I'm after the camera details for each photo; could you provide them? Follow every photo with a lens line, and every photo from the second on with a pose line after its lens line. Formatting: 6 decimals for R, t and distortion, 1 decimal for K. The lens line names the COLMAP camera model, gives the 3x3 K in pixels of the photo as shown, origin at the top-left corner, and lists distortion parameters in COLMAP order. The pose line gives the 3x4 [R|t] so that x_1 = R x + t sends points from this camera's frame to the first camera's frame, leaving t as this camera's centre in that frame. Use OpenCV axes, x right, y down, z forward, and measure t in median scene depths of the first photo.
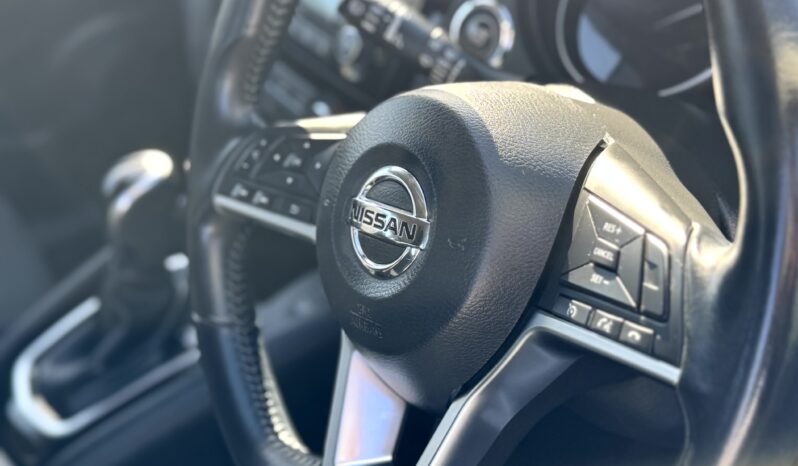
lens RADIAL K [[1057.6, 0, 400.1], [0, 1057.6, 229.5], [0, 0, 1]] dist [0.126964, 0.000000]
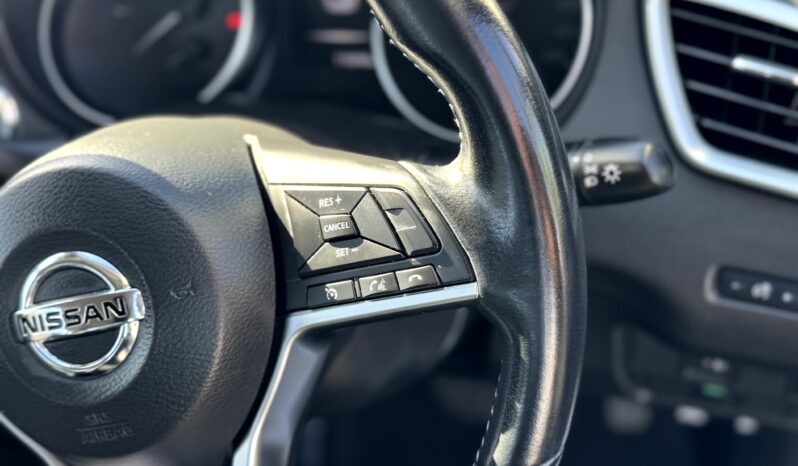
lens RADIAL K [[1057.6, 0, 395.9], [0, 1057.6, 226.4], [0, 0, 1]] dist [0.126964, 0.000000]
pose [[0.749887, -0.414793, 0.515380, -0.256578], [0.437913, 0.895152, 0.083273, -0.033266], [-0.495885, 0.163246, 0.852906, 0.113800]]
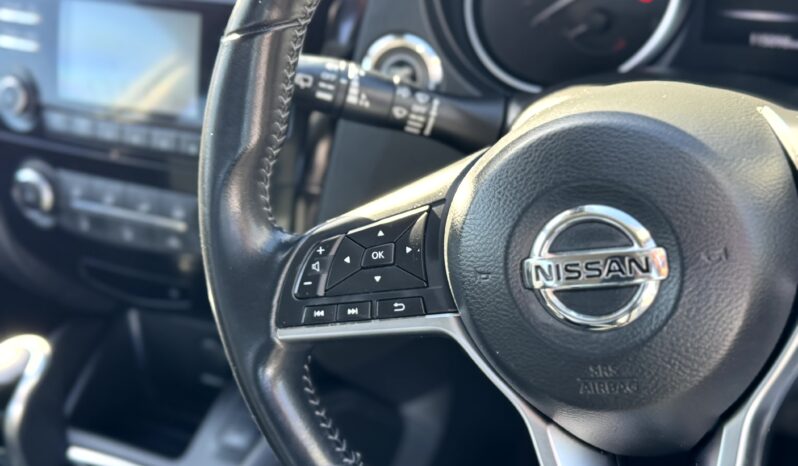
lens RADIAL K [[1057.6, 0, 400.5], [0, 1057.6, 237.9], [0, 0, 1]] dist [0.126964, 0.000000]
pose [[0.866440, -0.341896, 0.363853, -0.502425], [0.356135, 0.933967, 0.029546, -0.123285], [-0.349929, 0.103981, 0.930988, 0.238059]]
